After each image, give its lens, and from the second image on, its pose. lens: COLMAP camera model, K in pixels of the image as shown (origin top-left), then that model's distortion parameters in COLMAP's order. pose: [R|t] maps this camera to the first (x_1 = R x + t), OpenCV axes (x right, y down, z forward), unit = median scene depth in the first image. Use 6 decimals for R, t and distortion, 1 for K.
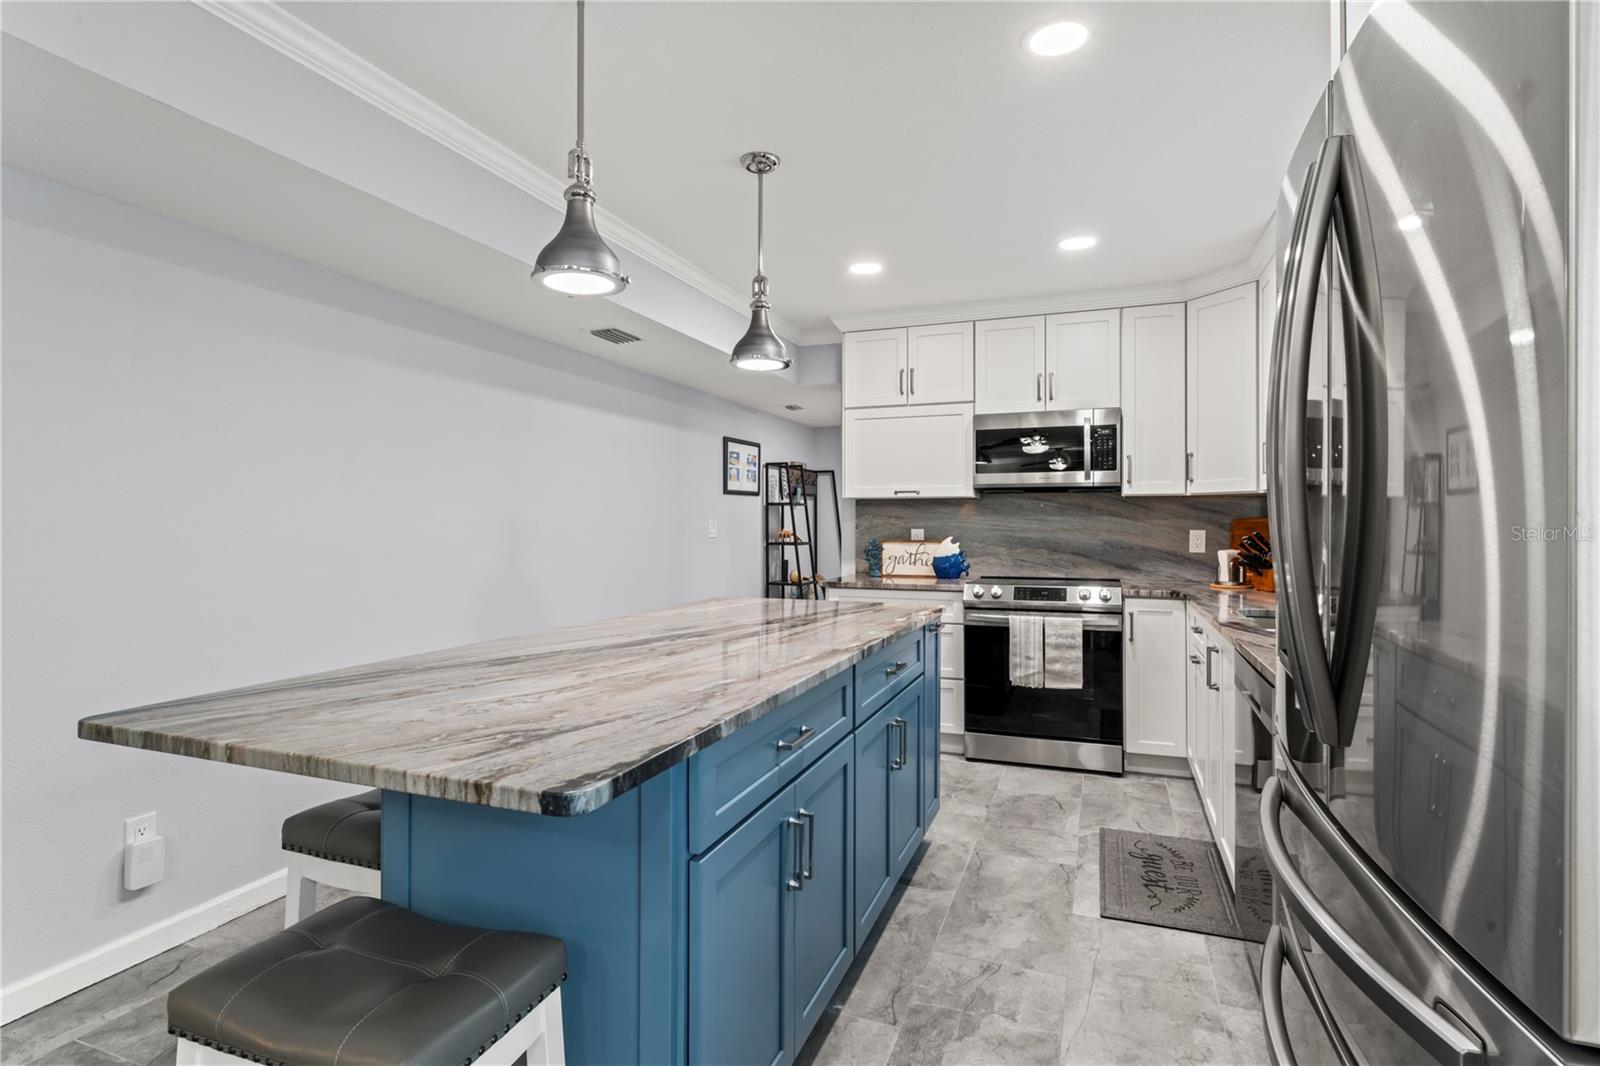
lens RADIAL K [[802.4, 0, 794.8], [0, 802.4, 527.1], [0, 0, 1]] dist [0.001077, 0.000025]
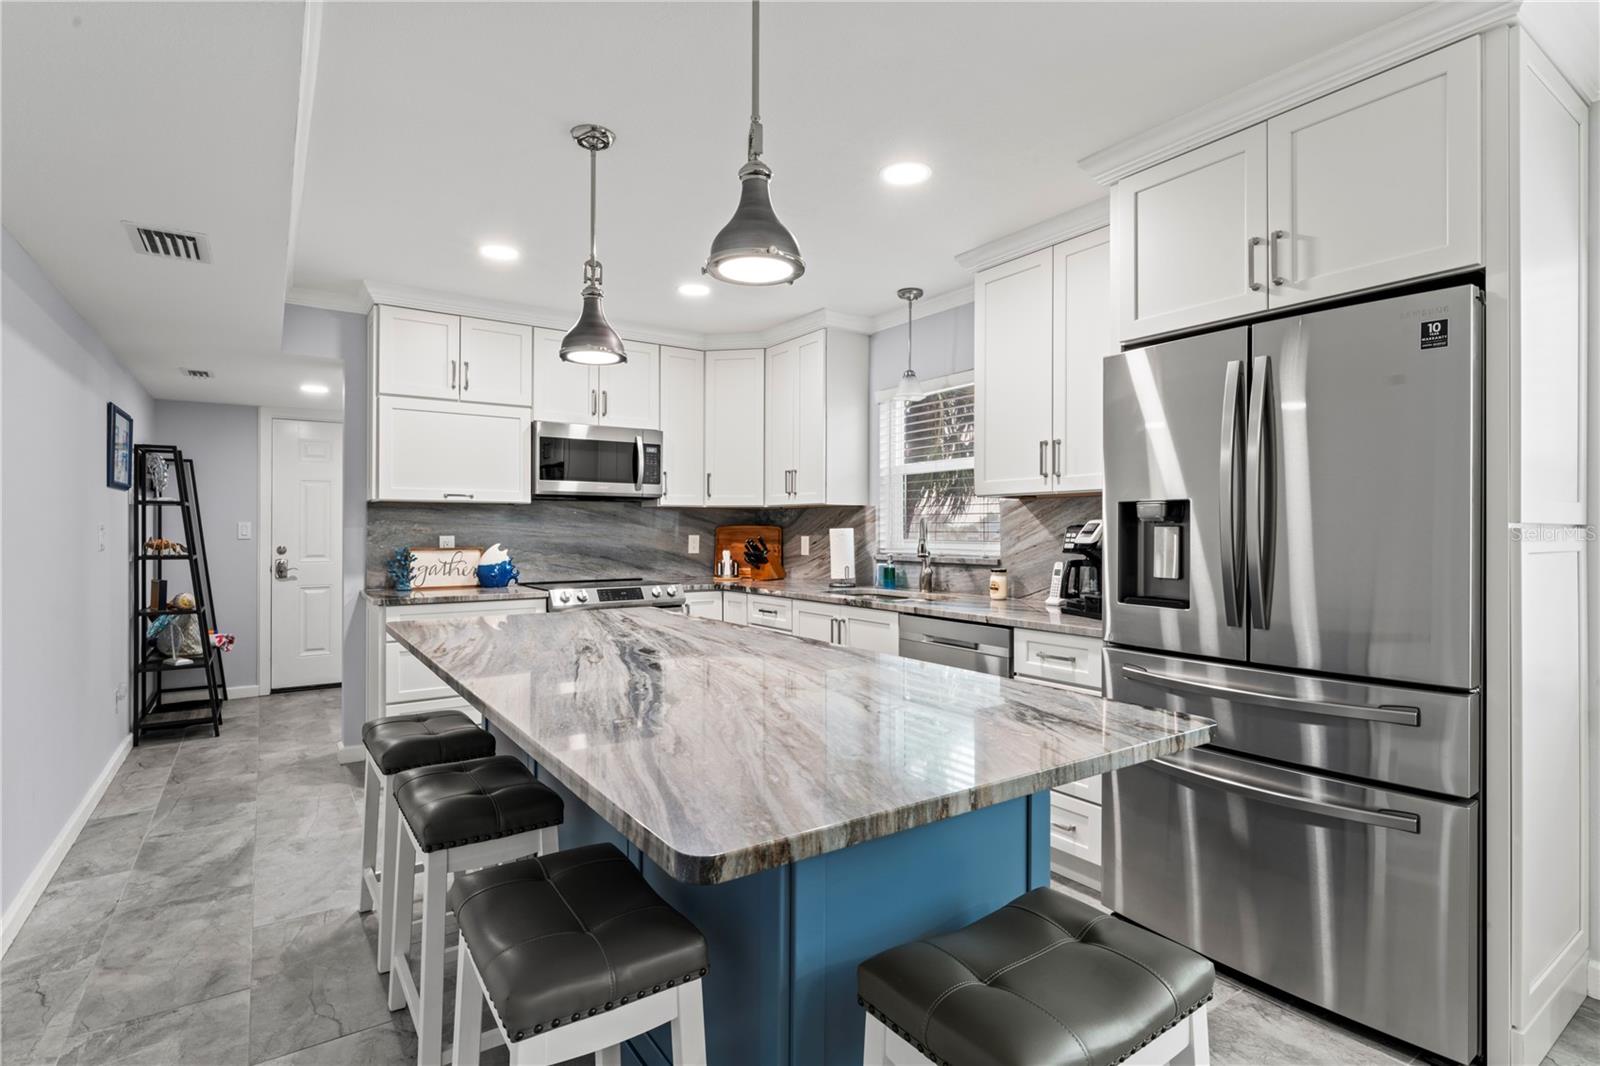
lens RADIAL K [[779.5, 0, 800.0], [0, 779.5, 533.0], [0, 0, 1]] dist [-0.000011, 0.000111]
pose [[0.565225, -0.002883, 0.824932, -0.380755], [0.003104, 0.999994, 0.001369, -0.000769], [-0.824931, 0.001787, 0.565230, 0.176928]]
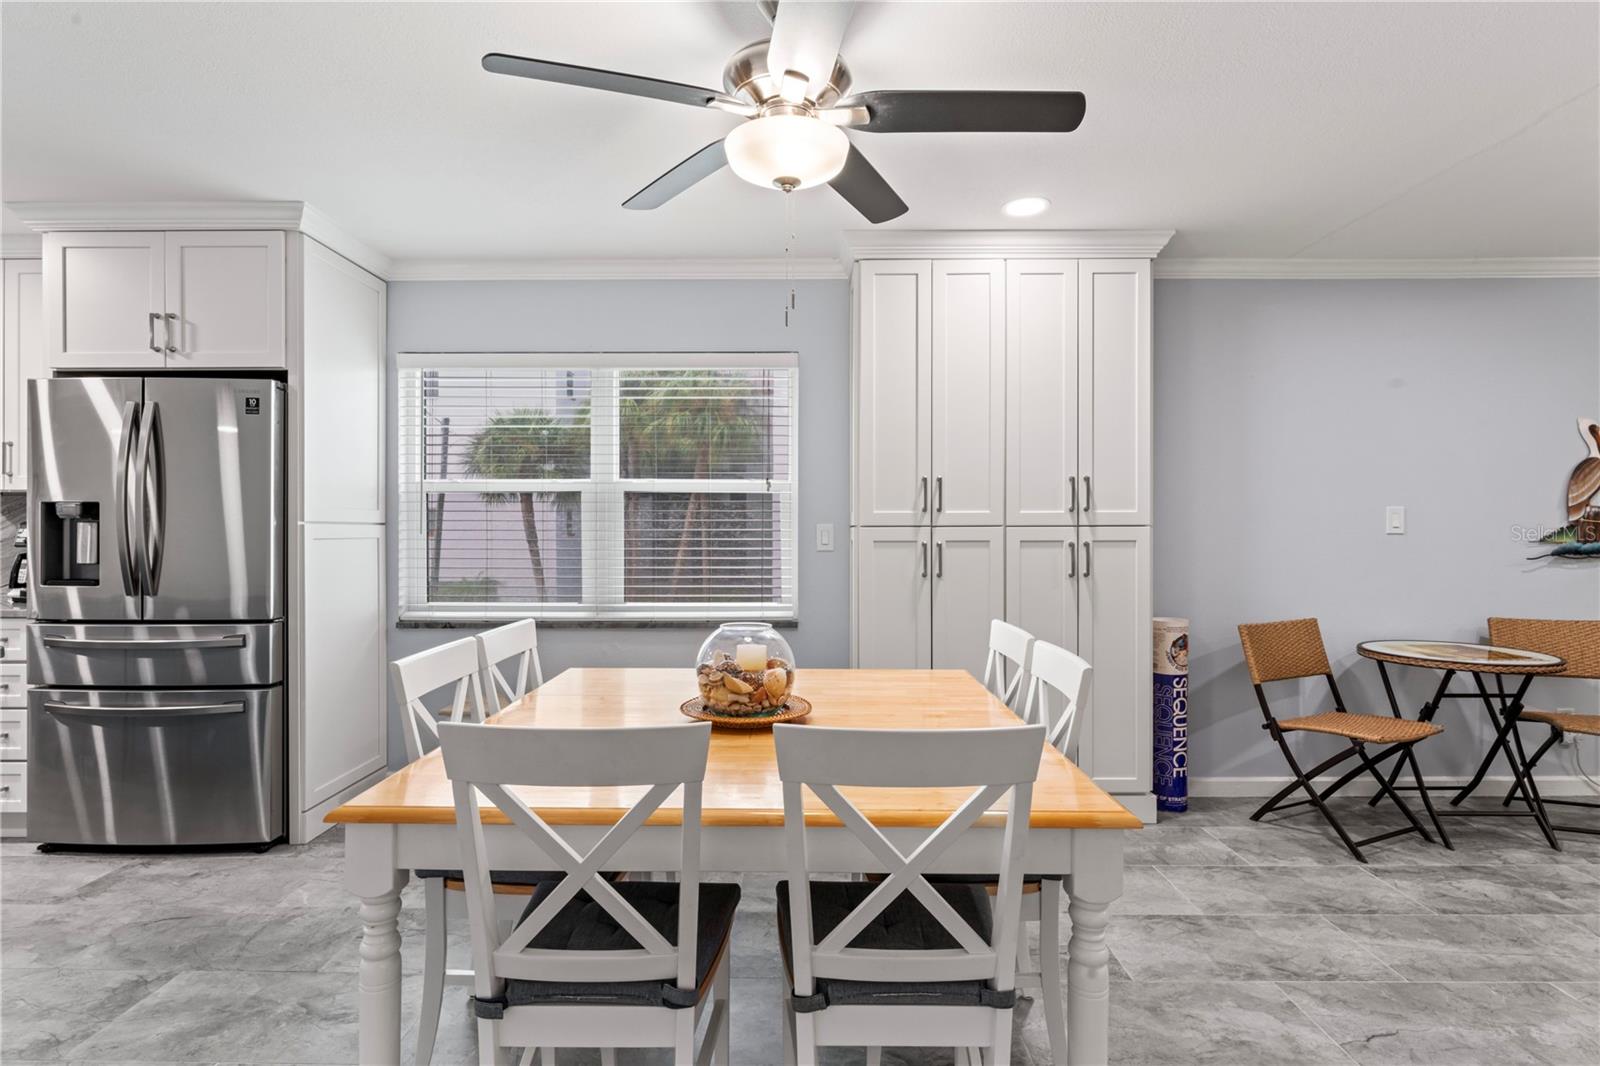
lens RADIAL K [[782.4, 0, 793.1], [0, 782.4, 531.5], [0, 0, 1]] dist [-0.002111, -0.000221]
pose [[-0.351923, -0.004393, 0.936019, -0.634716], [0.004171, 0.999972, 0.006261, 0.002175], [-0.936020, 0.006107, -0.351895, -0.052175]]
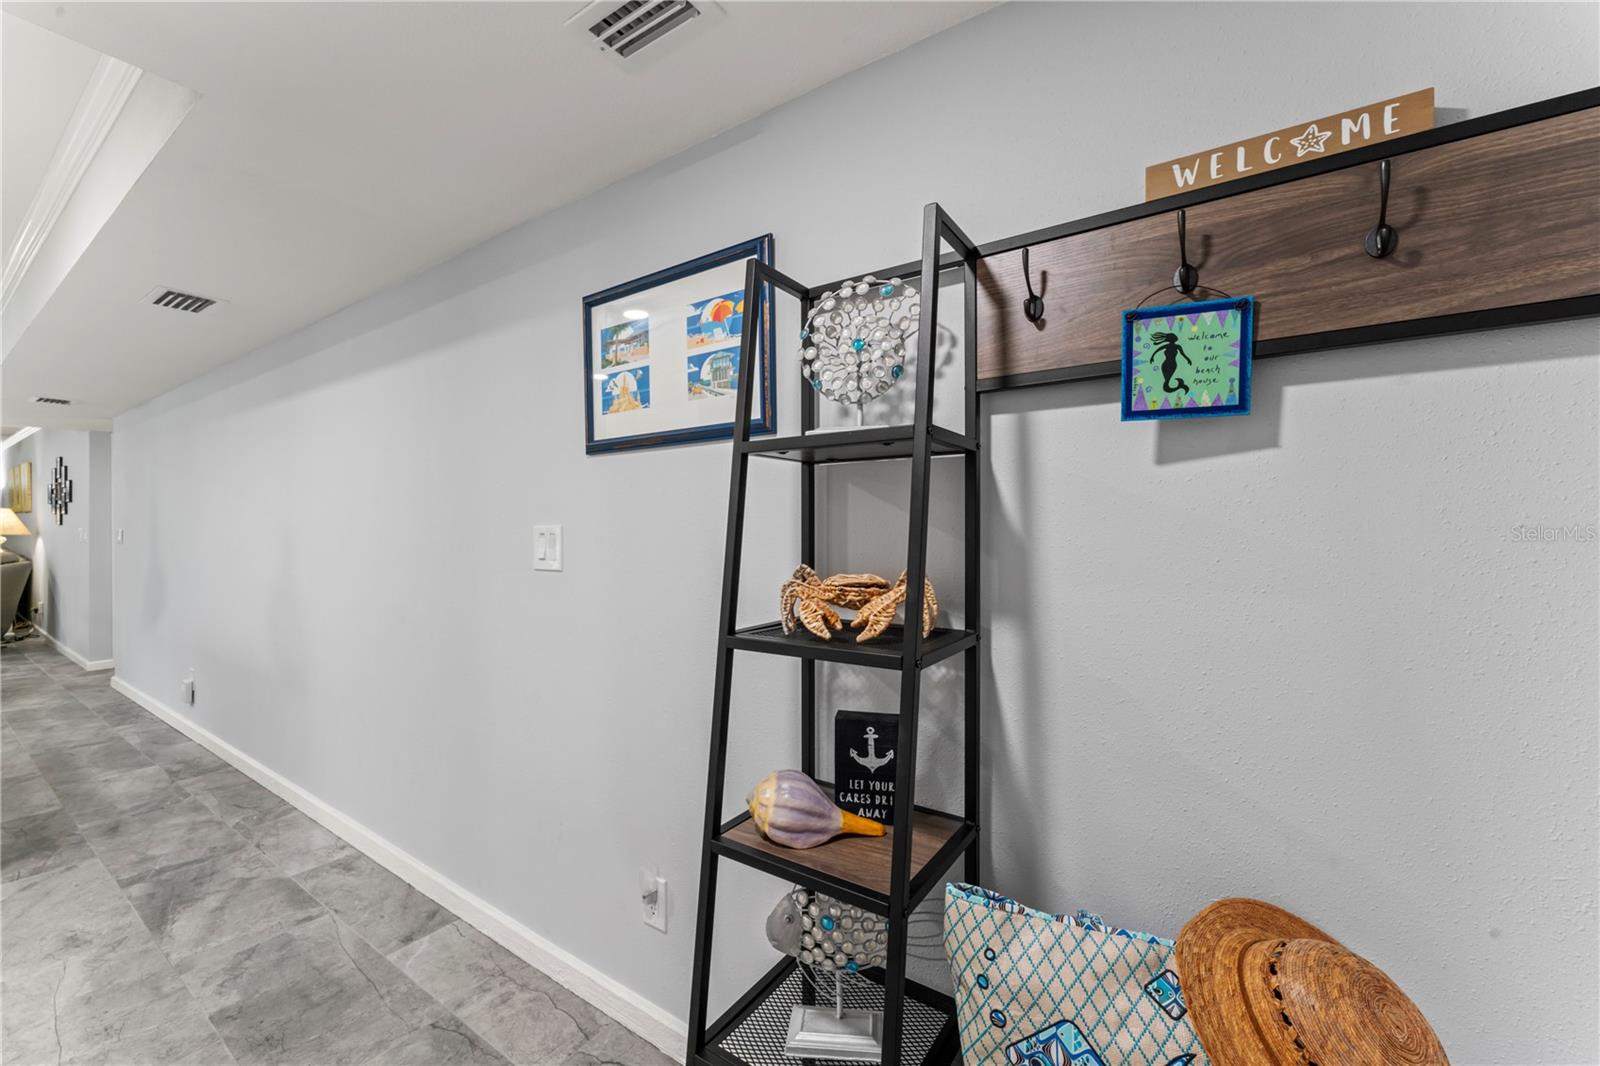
lens RADIAL K [[641.0, 0, 794.8], [0, 641.0, 527.6], [0, 0, 1]] dist [-0.001377, -0.000110]
pose [[-0.235565, 0.002056, -0.971856, 0.222000], [-0.003711, 0.999989, 0.003015, -0.011254], [0.971851, 0.004317, -0.235555, 1.463787]]
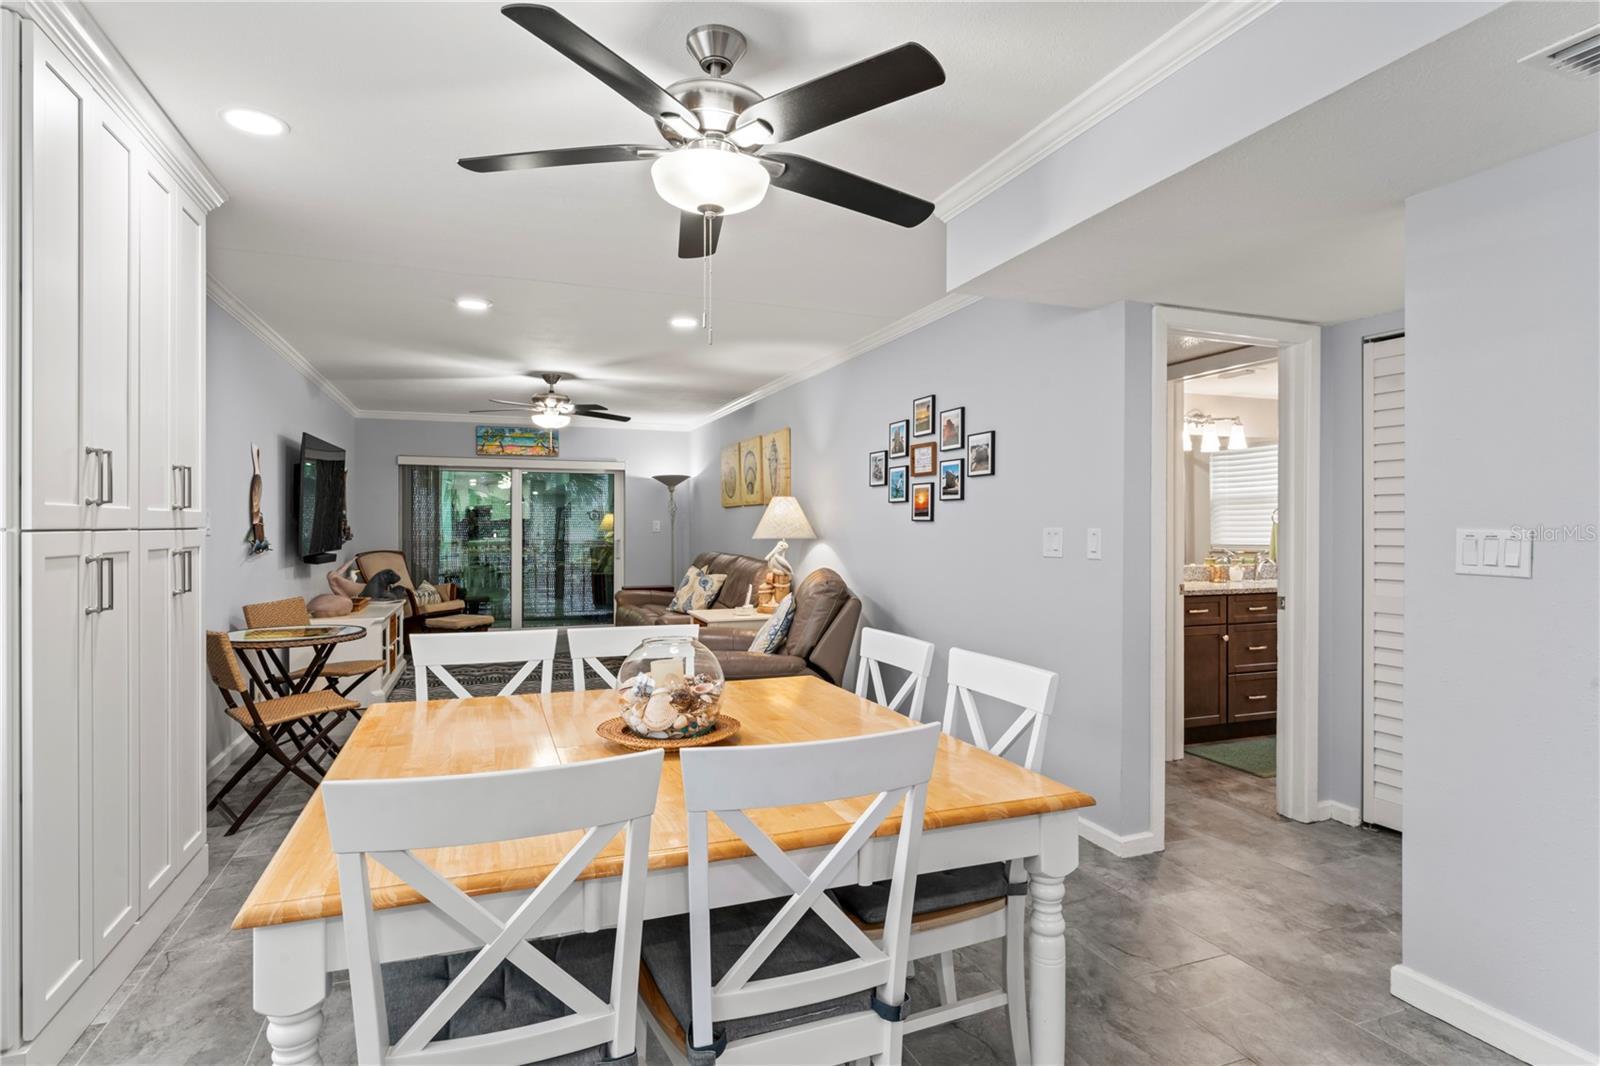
lens RADIAL K [[830.0, 0, 797.4], [0, 830.0, 530.0], [0, 0, 1]] dist [-0.001851, -0.000926]
pose [[-0.742650, 0.000777, -0.669679, 0.008819], [-0.004087, 0.999975, 0.005692, -0.001537], [0.669667, 0.006964, -0.742628, 0.178905]]
